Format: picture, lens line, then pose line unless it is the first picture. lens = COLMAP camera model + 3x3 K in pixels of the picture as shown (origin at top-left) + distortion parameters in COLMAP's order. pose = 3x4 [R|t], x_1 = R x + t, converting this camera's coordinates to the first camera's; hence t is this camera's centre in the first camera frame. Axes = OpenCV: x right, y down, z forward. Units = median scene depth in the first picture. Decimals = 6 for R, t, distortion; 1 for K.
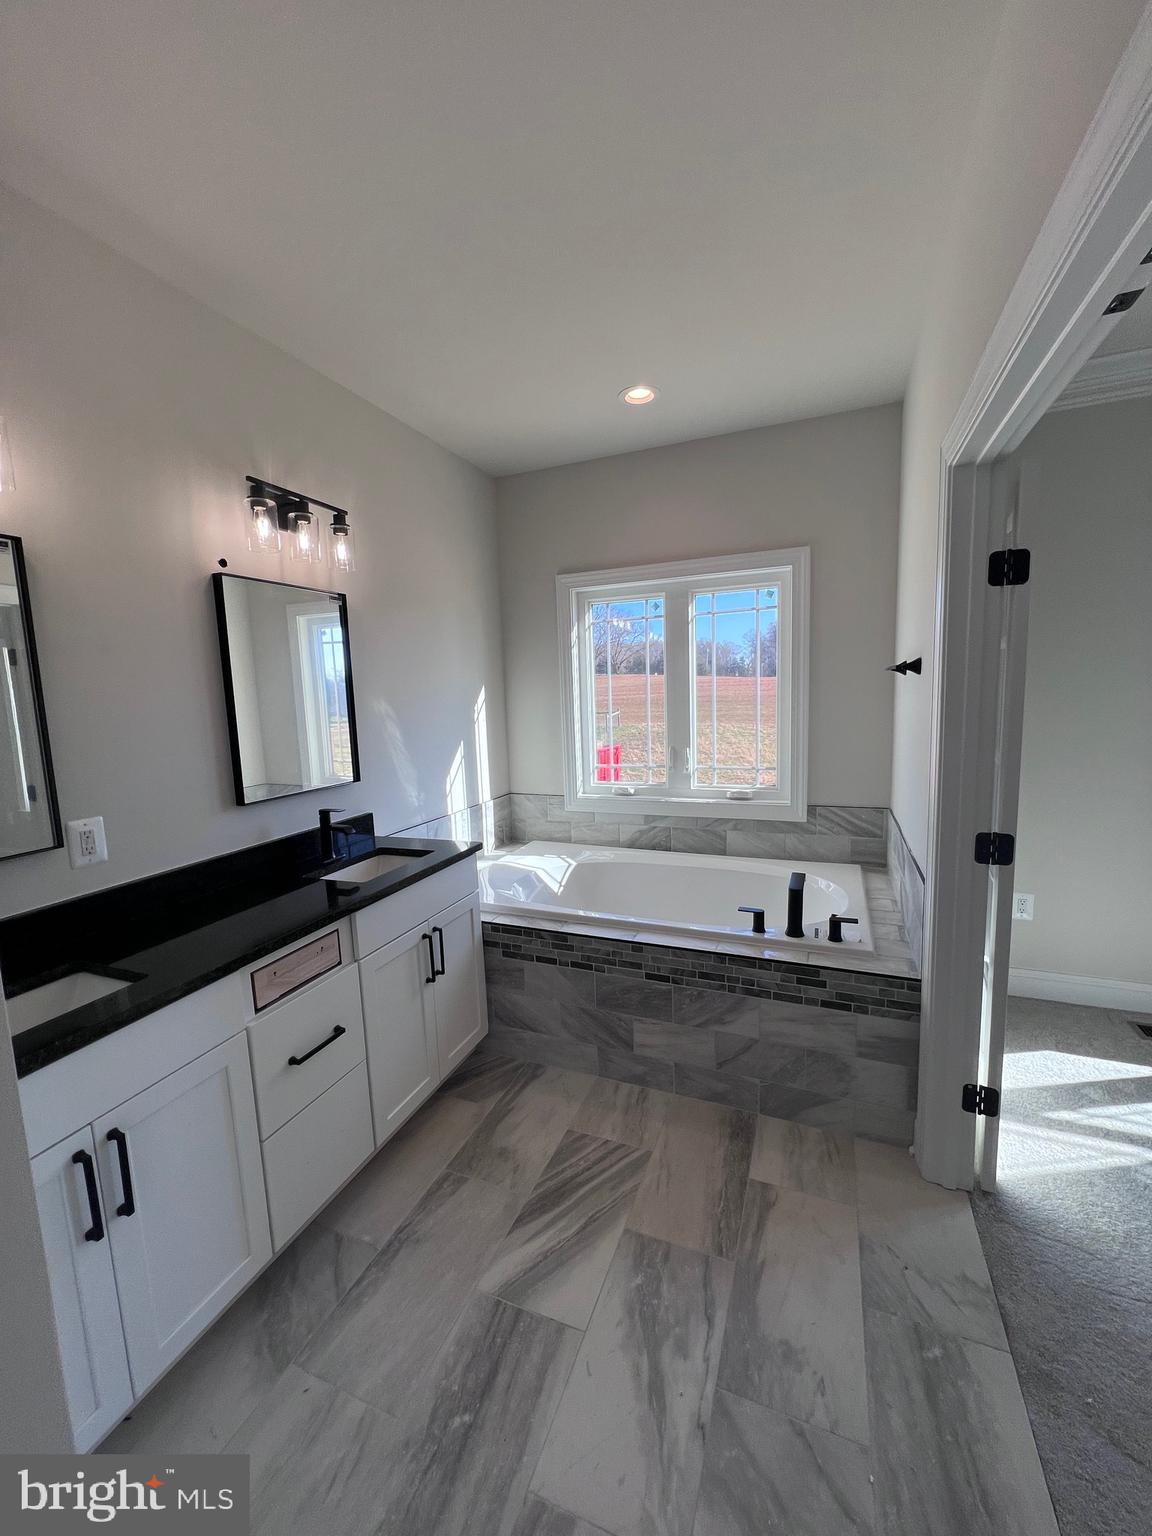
lens RADIAL K [[611.6, 0, 575.6], [0, 611.6, 768.5], [0, 0, 1]] dist [0.000272, -0.000044]
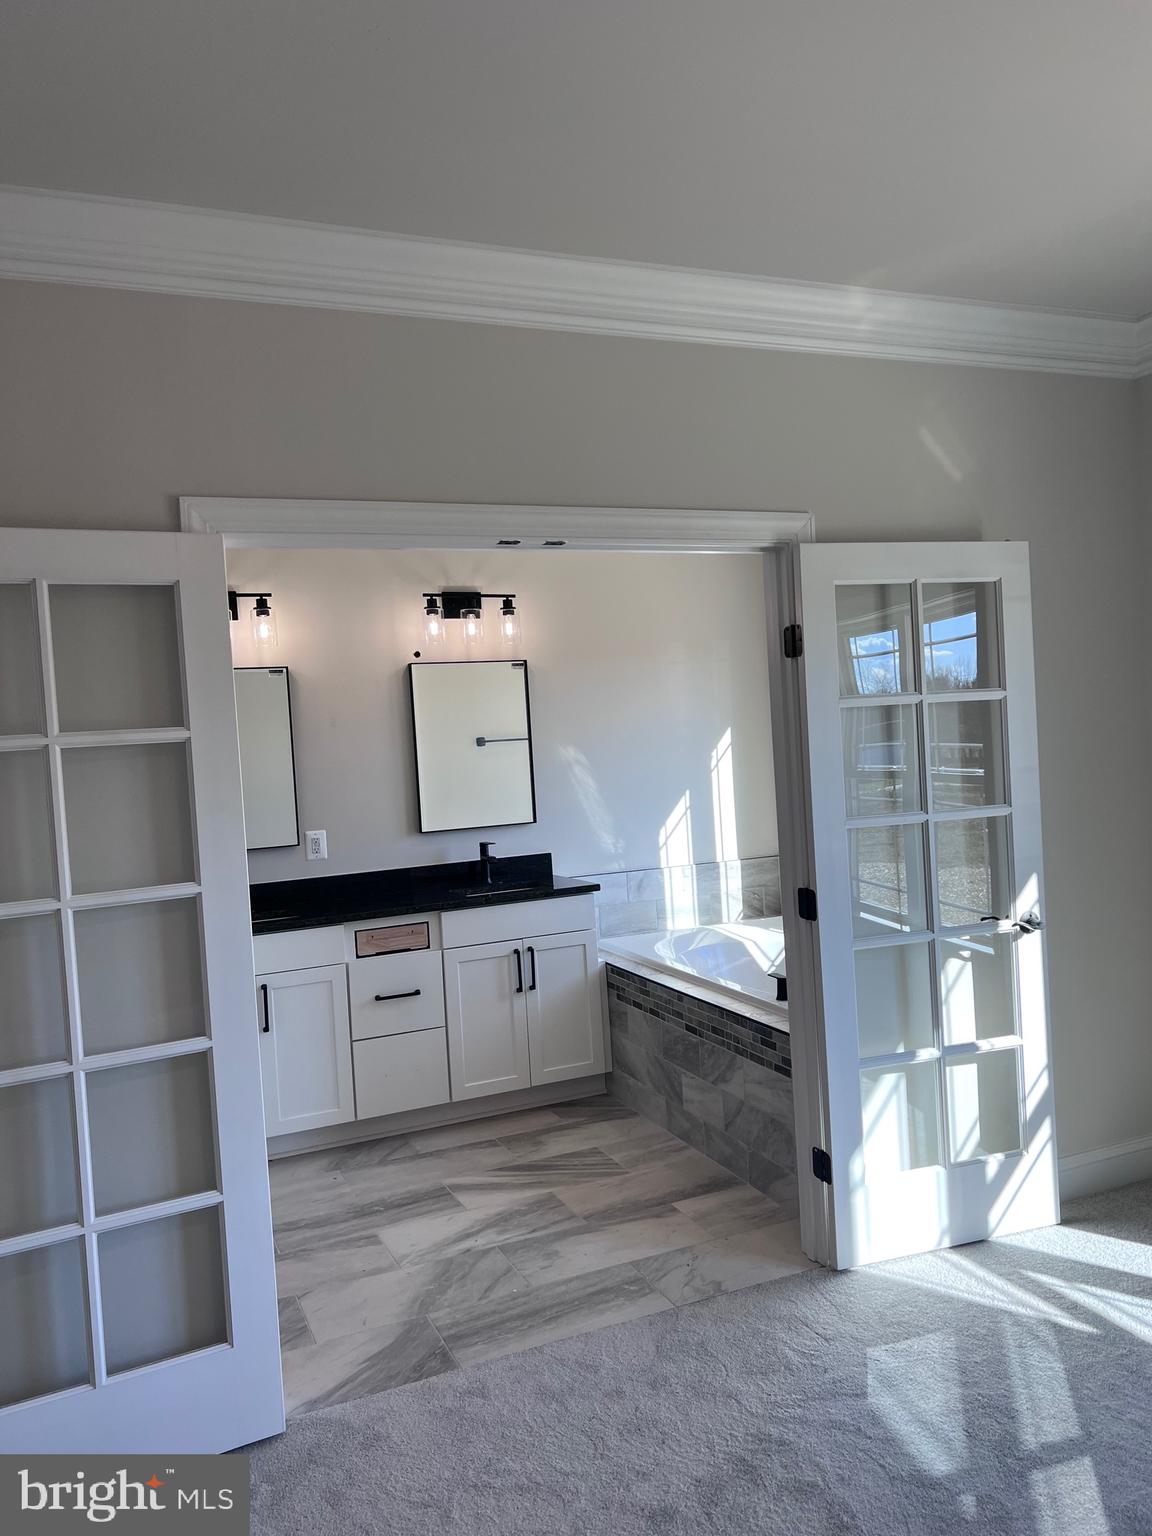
lens RADIAL K [[1154.0, 0, 578.8], [0, 1154.0, 767.1], [0, 0, 1]] dist [0.039601, -0.004209]
pose [[0.716219, 0.011793, -0.697776, 1.383445], [-0.055984, 0.997606, -0.040604, 0.000000], [0.695626, 0.068145, 0.715164, -0.539468]]
